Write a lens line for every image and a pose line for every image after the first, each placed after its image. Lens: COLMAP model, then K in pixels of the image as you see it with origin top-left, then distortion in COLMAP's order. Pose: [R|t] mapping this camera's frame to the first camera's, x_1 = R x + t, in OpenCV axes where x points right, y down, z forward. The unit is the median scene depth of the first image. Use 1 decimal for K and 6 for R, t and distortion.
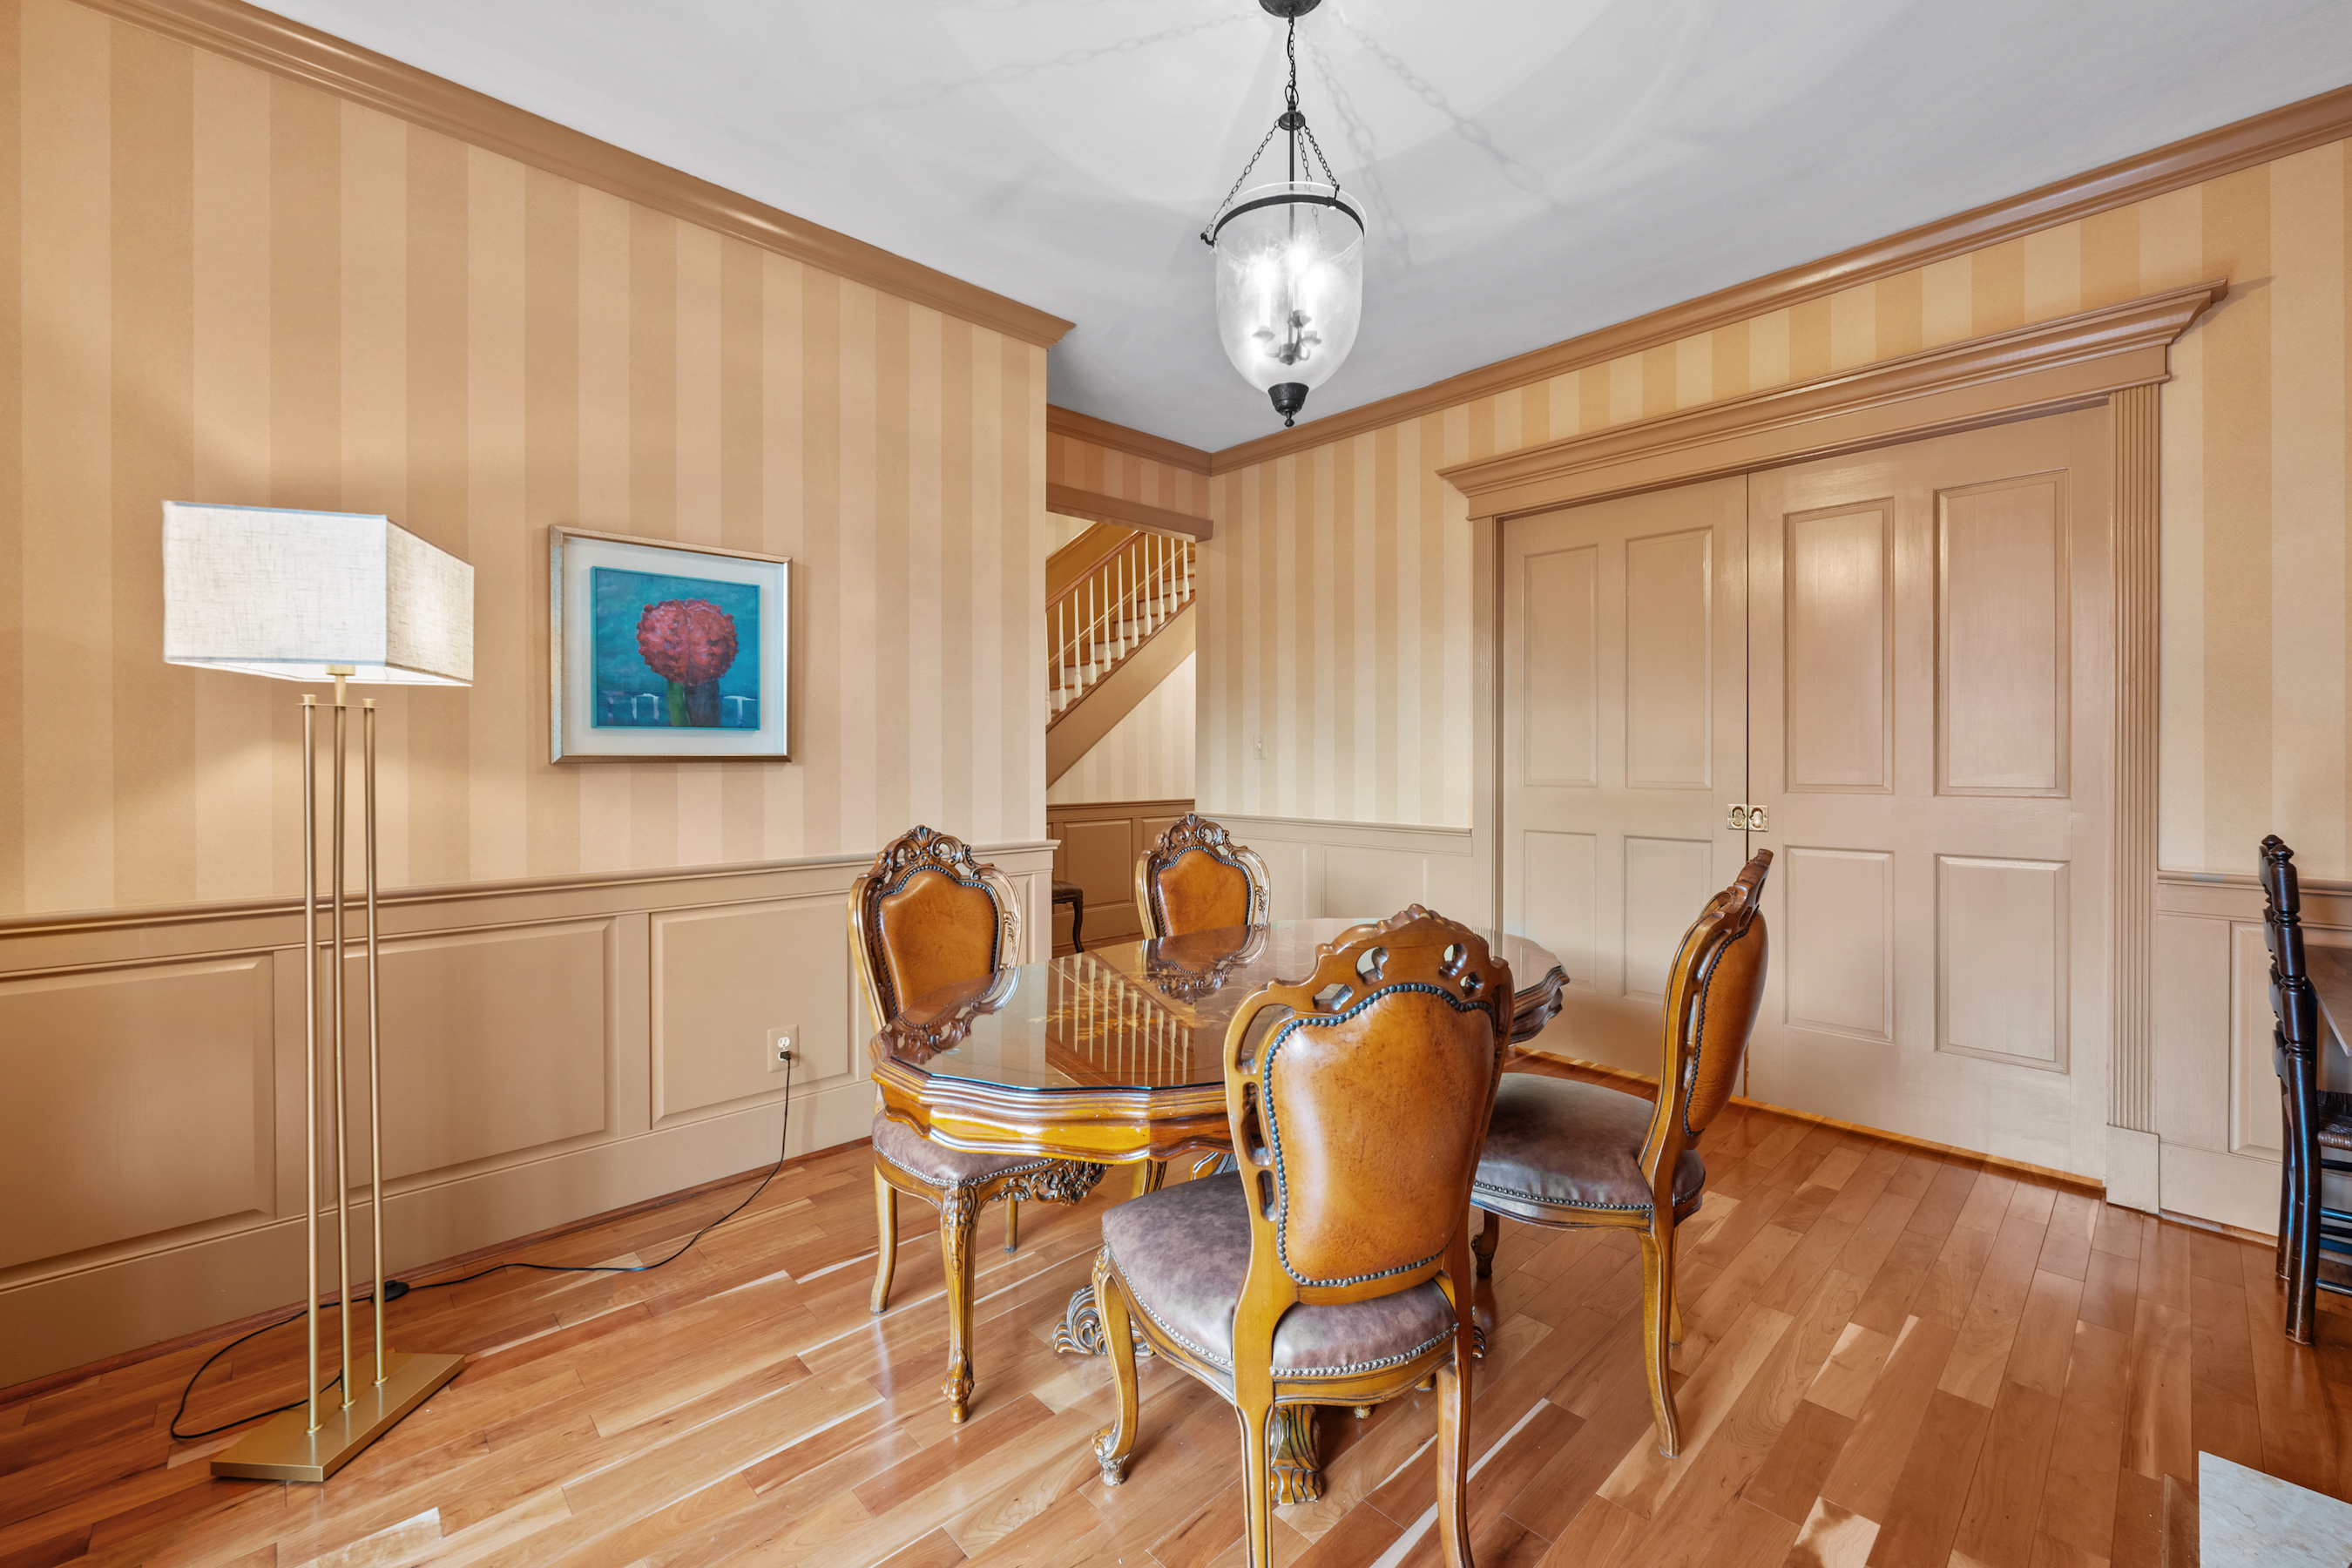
lens RADIAL K [[961.2, 0, 1180.0], [0, 961.2, 761.9], [0, 0, 1]] dist [-0.008550, -0.000615]
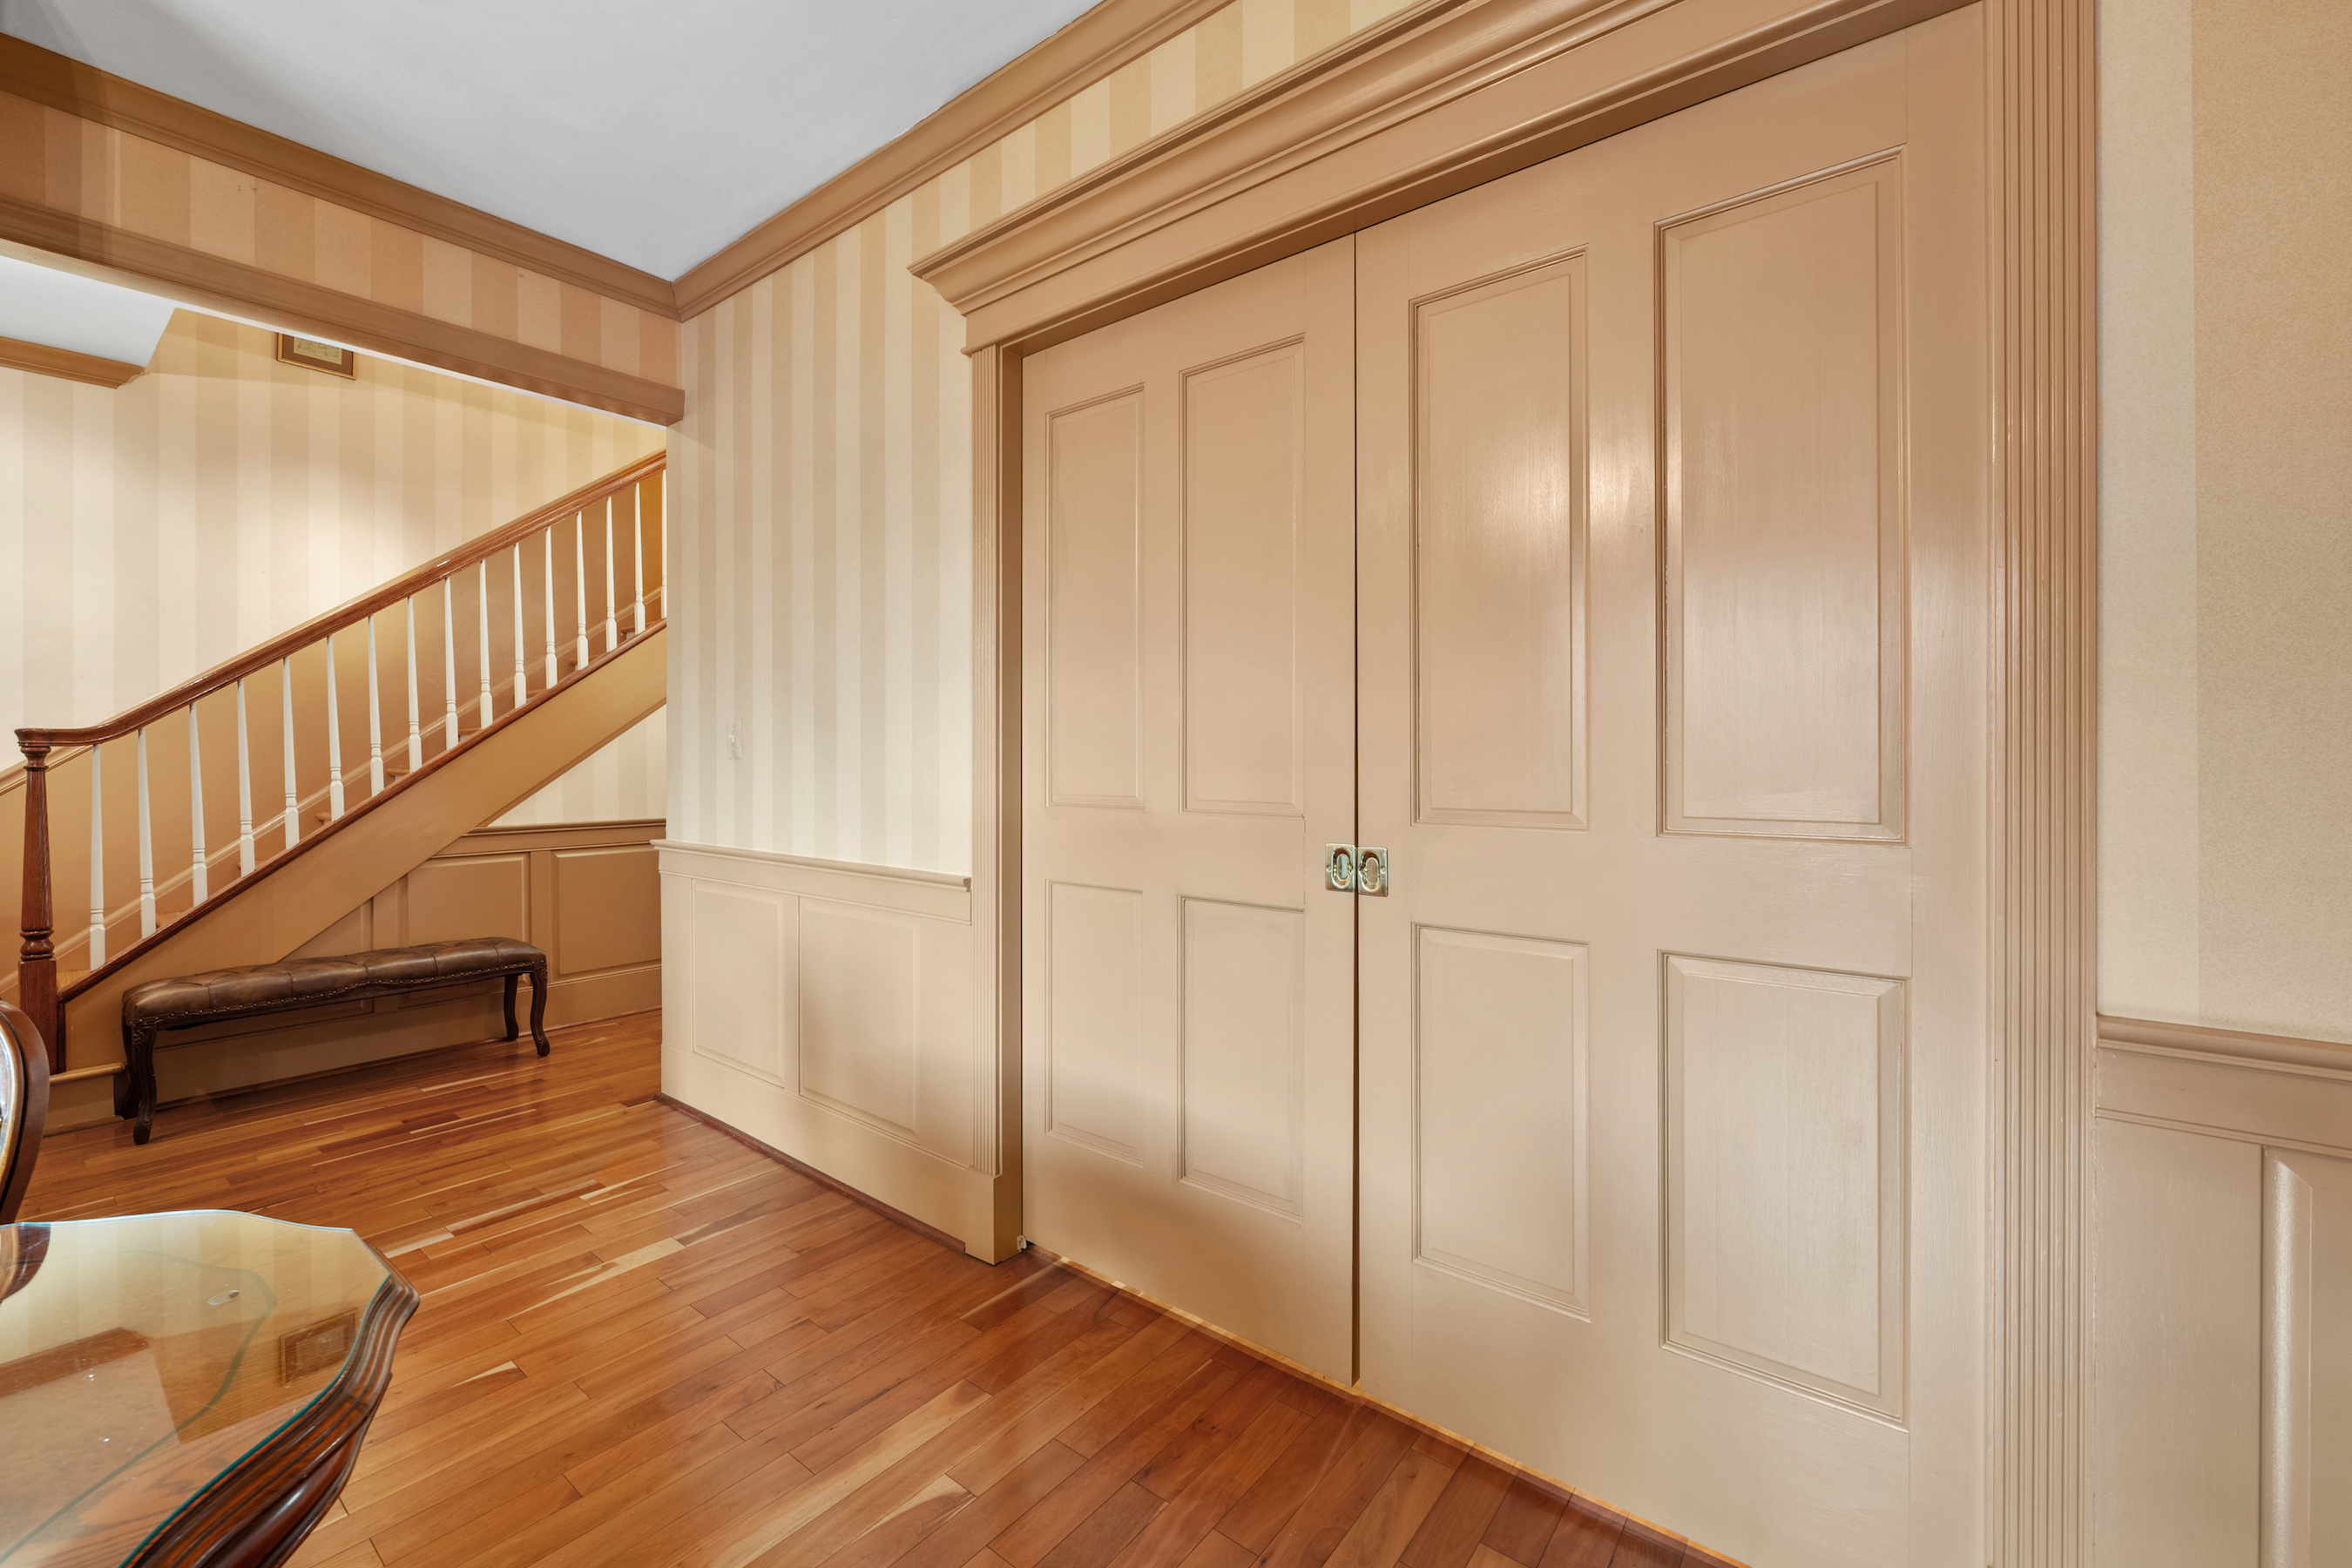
lens RADIAL K [[967.0, 0, 1184.4], [0, 967.0, 756.9], [0, 0, 1]] dist [-0.008858, -0.000264]
pose [[0.987489, -0.001715, 0.157678, 0.375018], [0.001944, 0.999997, -0.001299, -0.004035], [-0.157675, 0.001590, 0.987490, 0.435927]]
